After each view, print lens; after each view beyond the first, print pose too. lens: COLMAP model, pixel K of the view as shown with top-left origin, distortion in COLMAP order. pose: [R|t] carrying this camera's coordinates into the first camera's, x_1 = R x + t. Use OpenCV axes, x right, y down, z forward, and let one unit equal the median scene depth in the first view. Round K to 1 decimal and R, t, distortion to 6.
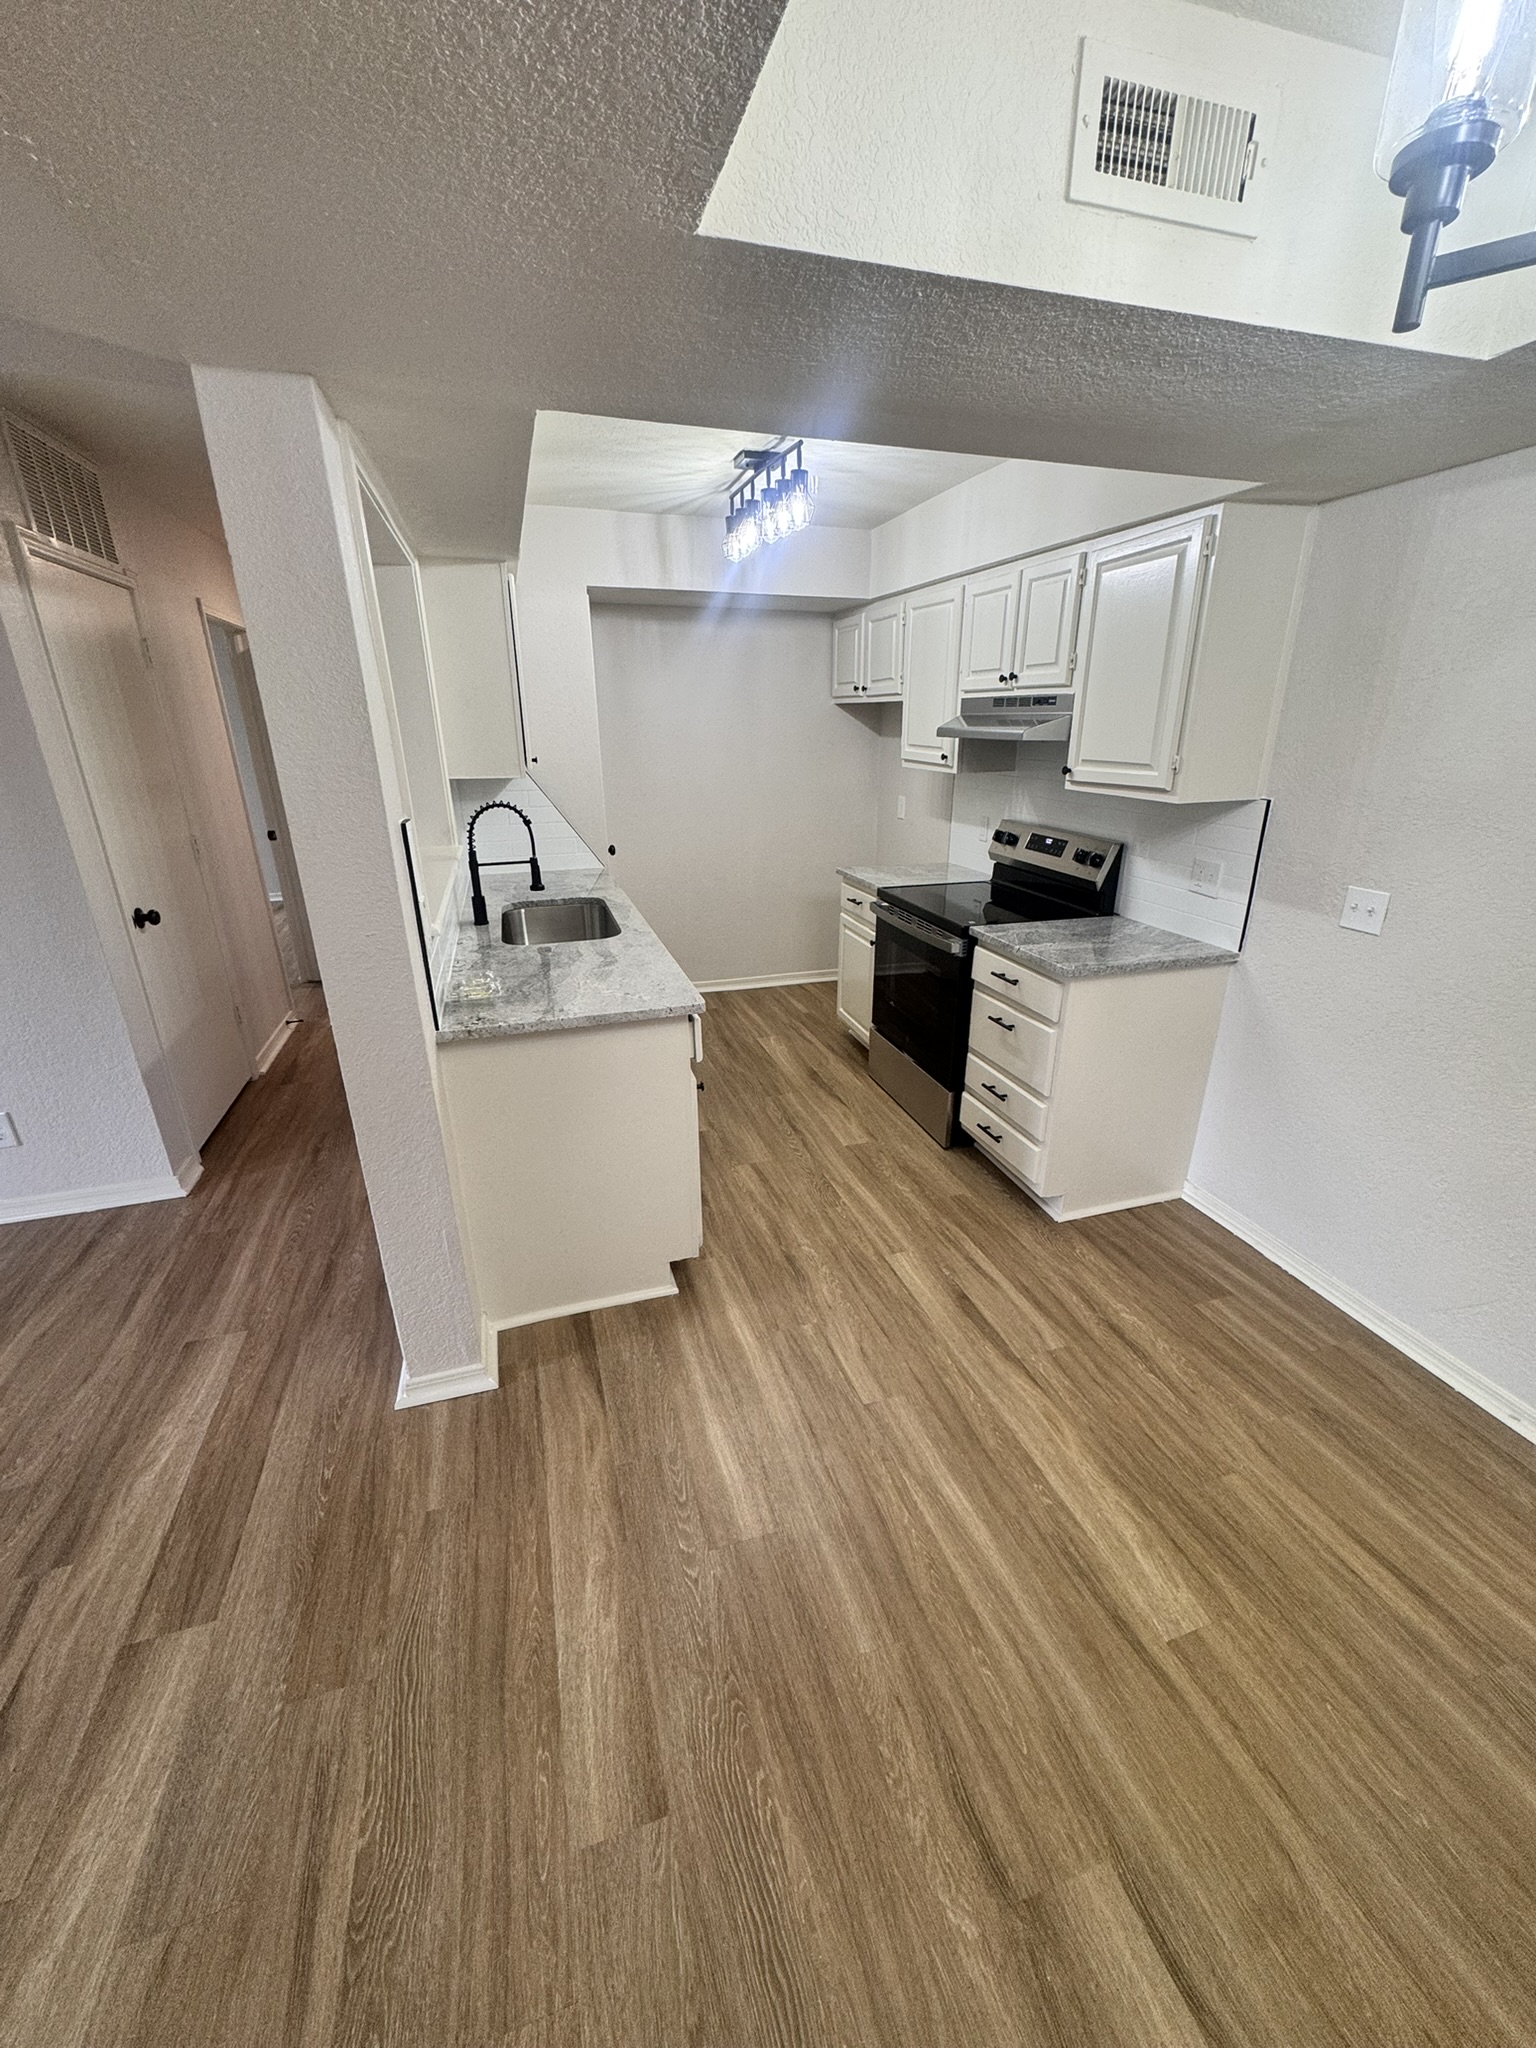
lens RADIAL K [[817.6, 0, 768.1], [0, 817.6, 1030.8], [0, 0, 1]] dist [0.001146, 0.000377]
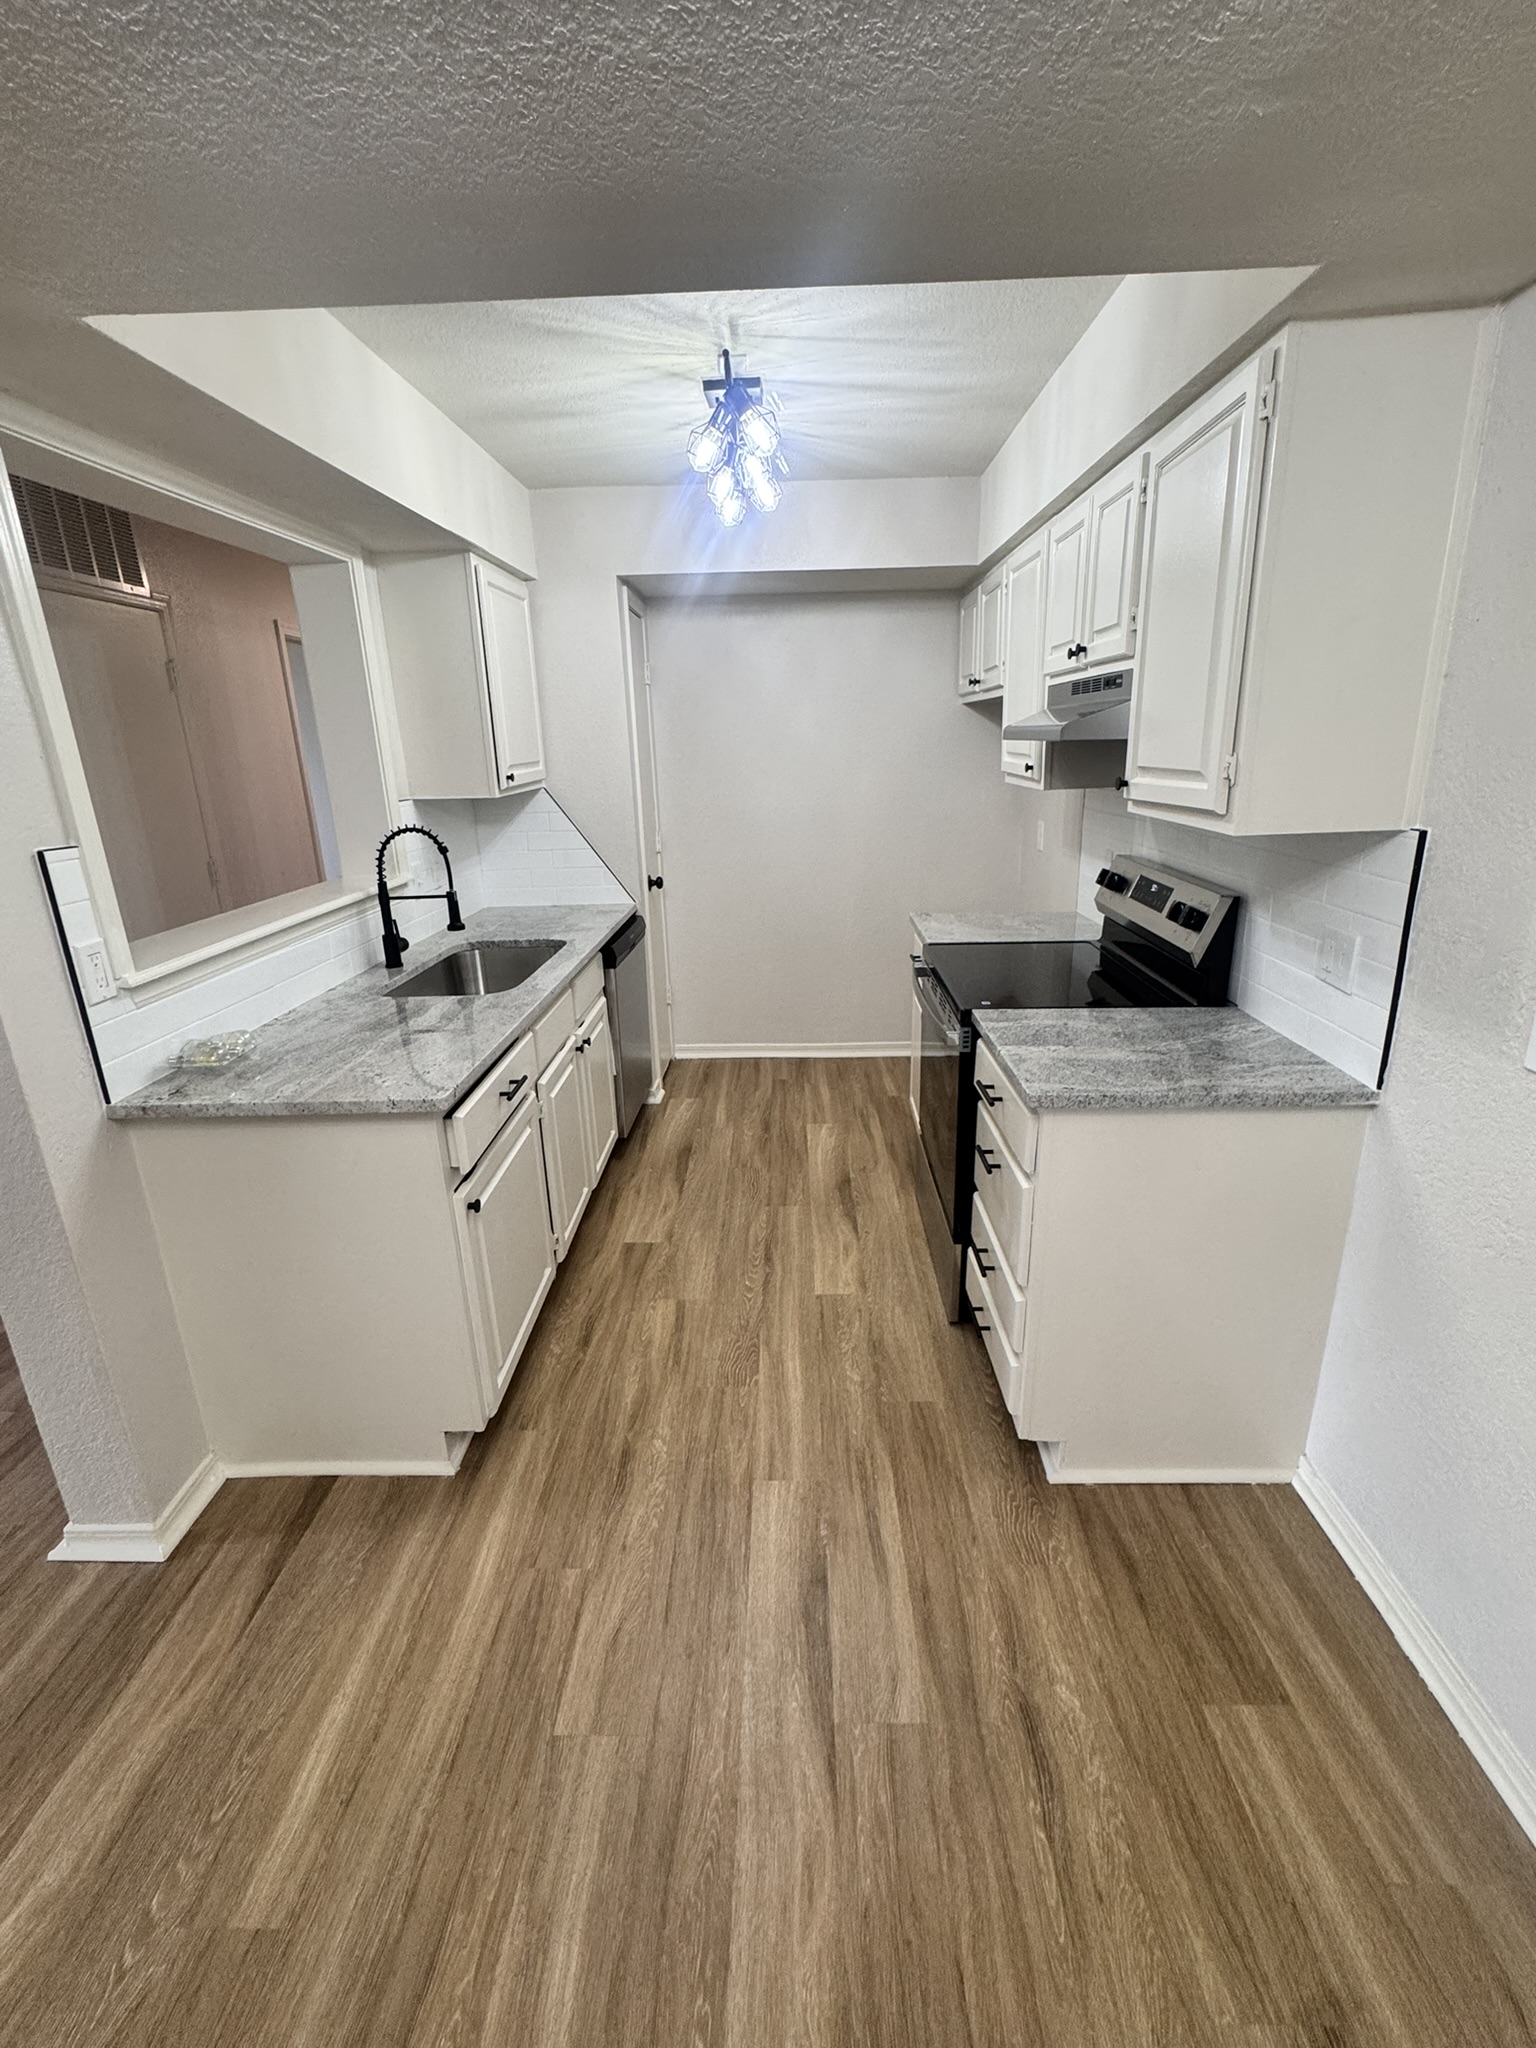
lens RADIAL K [[914.0, 0, 768.5], [0, 914.0, 1028.4], [0, 0, 1]] dist [0.000483, -0.000418]
pose [[0.946684, 0.075933, -0.313086, 0.351484], [-0.092901, 0.994887, -0.039615, -0.070824], [0.308477, 0.066589, 0.948898, 0.240057]]
